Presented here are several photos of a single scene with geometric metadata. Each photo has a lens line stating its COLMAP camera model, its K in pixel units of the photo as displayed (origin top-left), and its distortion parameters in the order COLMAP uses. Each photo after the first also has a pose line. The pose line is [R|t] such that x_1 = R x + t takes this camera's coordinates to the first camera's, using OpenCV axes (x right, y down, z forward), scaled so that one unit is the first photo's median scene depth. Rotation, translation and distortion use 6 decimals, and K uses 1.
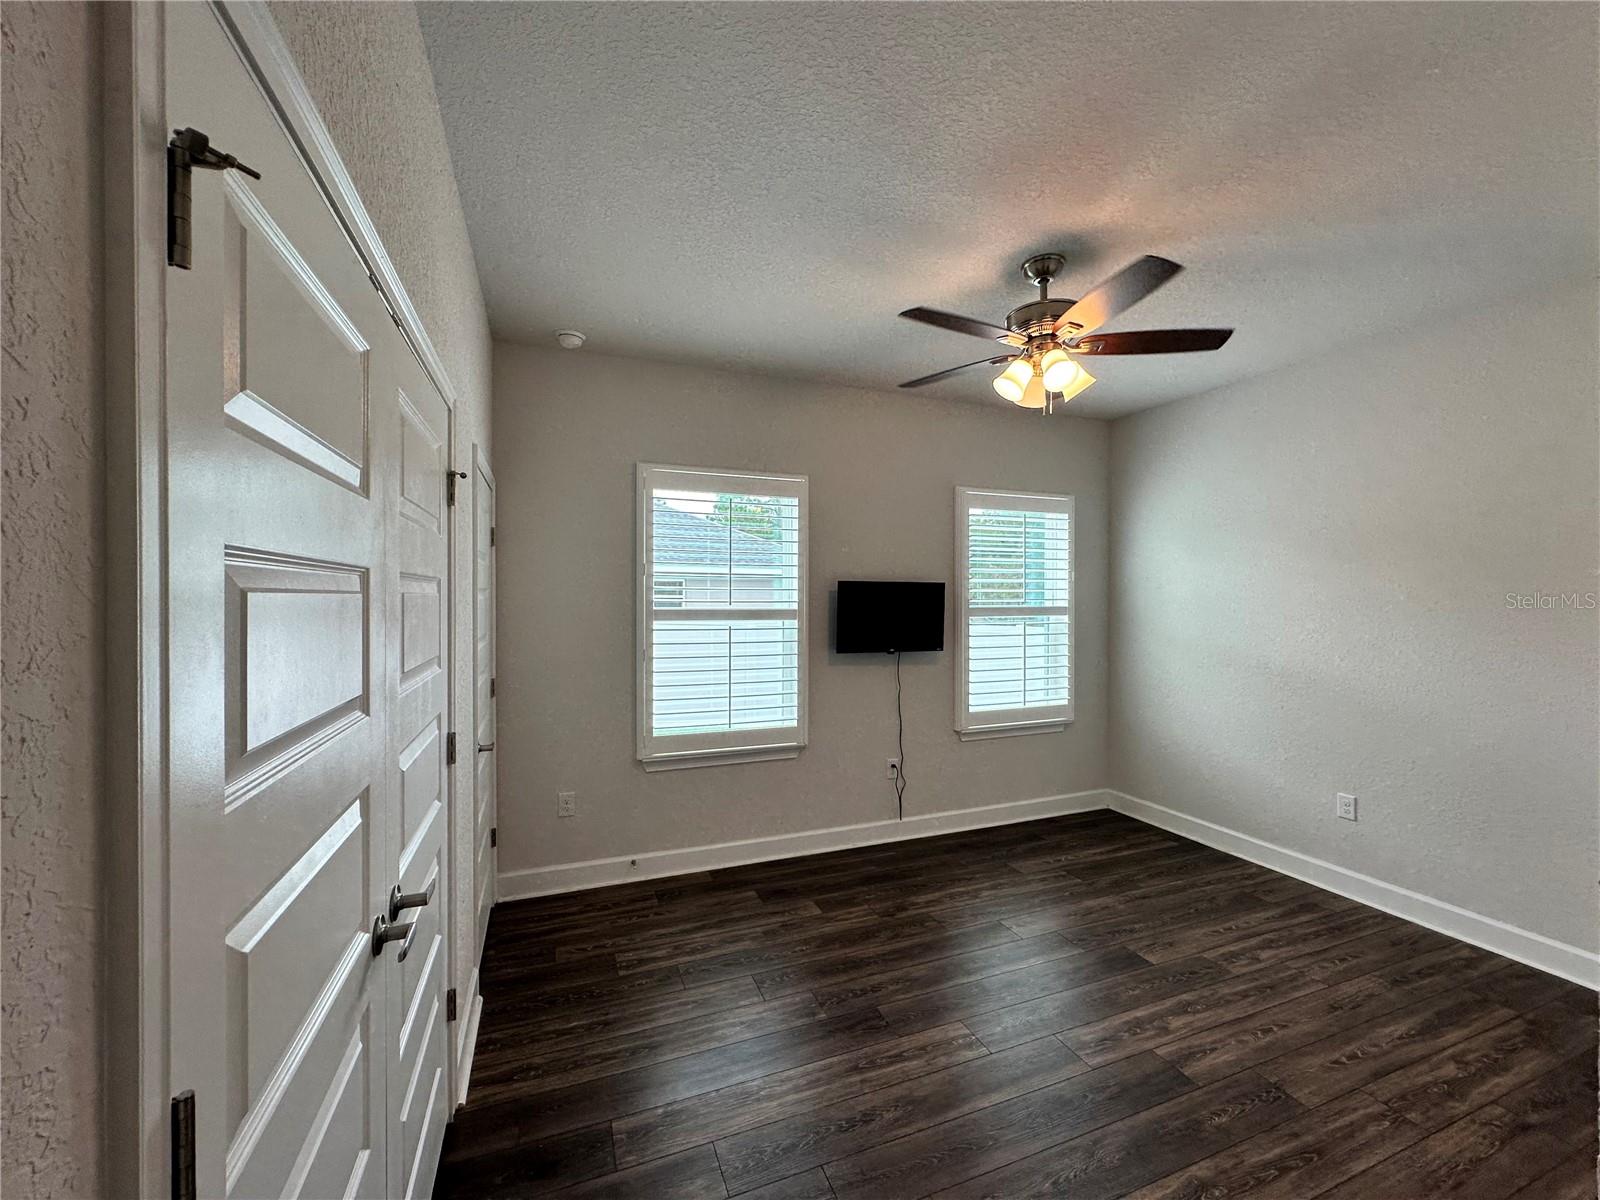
lens RADIAL K [[629.3, 0, 796.9], [0, 629.3, 603.8], [0, 0, 1]] dist [-0.002364, -0.000657]
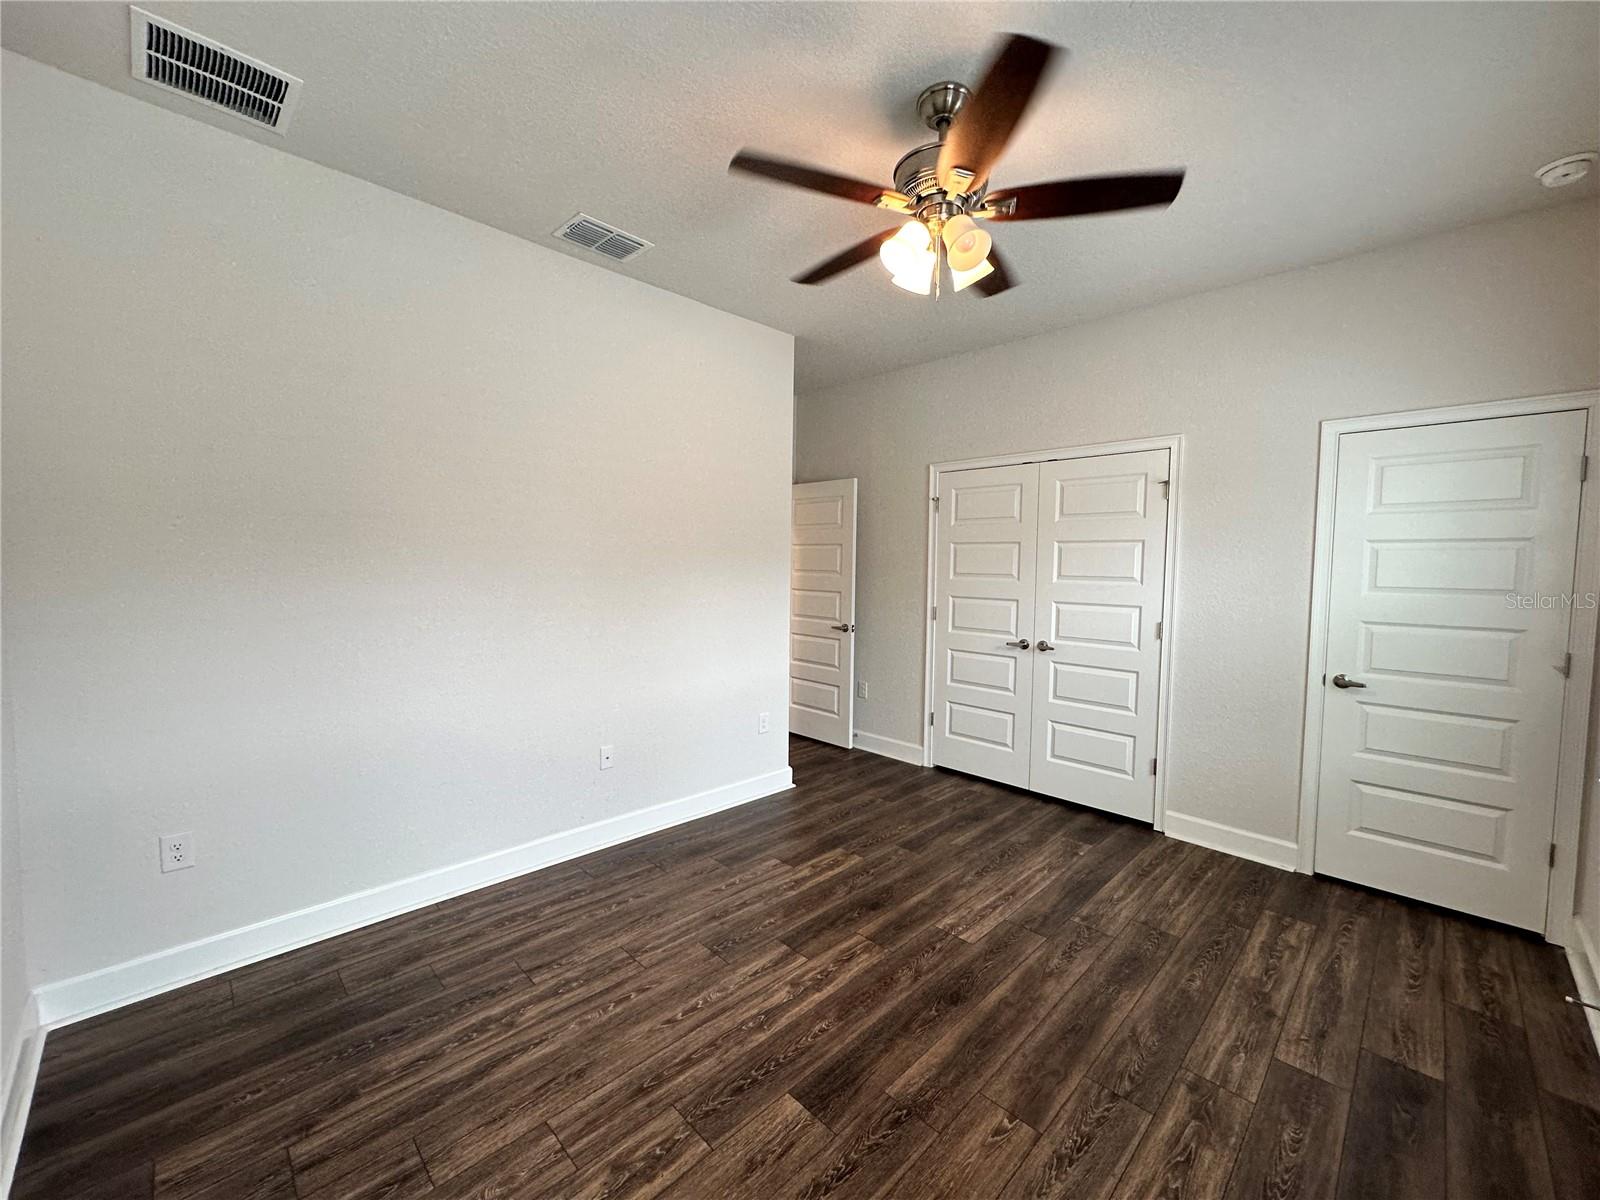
lens RADIAL K [[639.8, 0, 797.3], [0, 639.8, 600.5], [0, 0, 1]] dist [0.000697, 0.000167]
pose [[-0.915167, 0.010526, -0.402937, 0.840979], [-0.017112, 0.997743, 0.064929, 0.026816], [0.402711, 0.066316, -0.912922, 1.609980]]
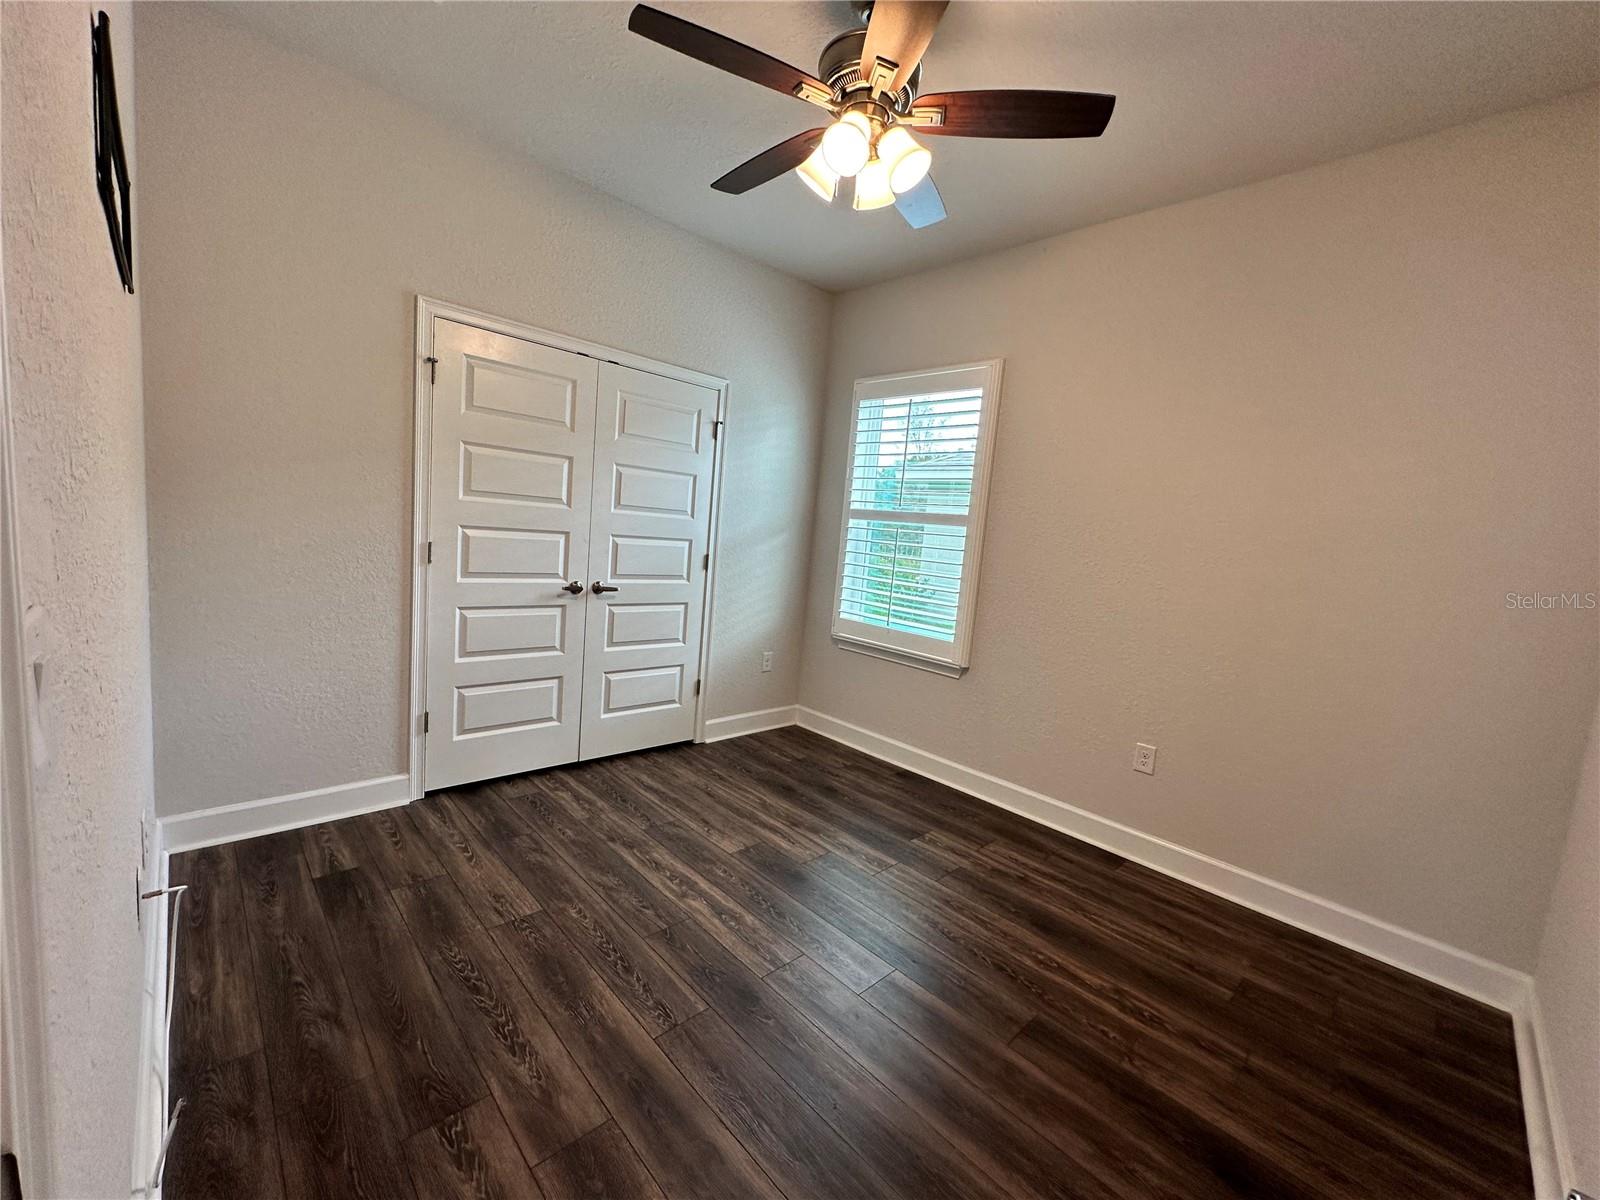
lens RADIAL K [[644.0, 0, 800.0], [0, 644.0, 600.0], [0, 0, 1]] dist [-0.000888, -0.000176]
pose [[0.381942, 0.133777, -0.914453, 0.995776], [-0.087470, 0.990259, 0.108333, 0.064589], [0.920038, 0.038611, 0.389923, 0.561840]]
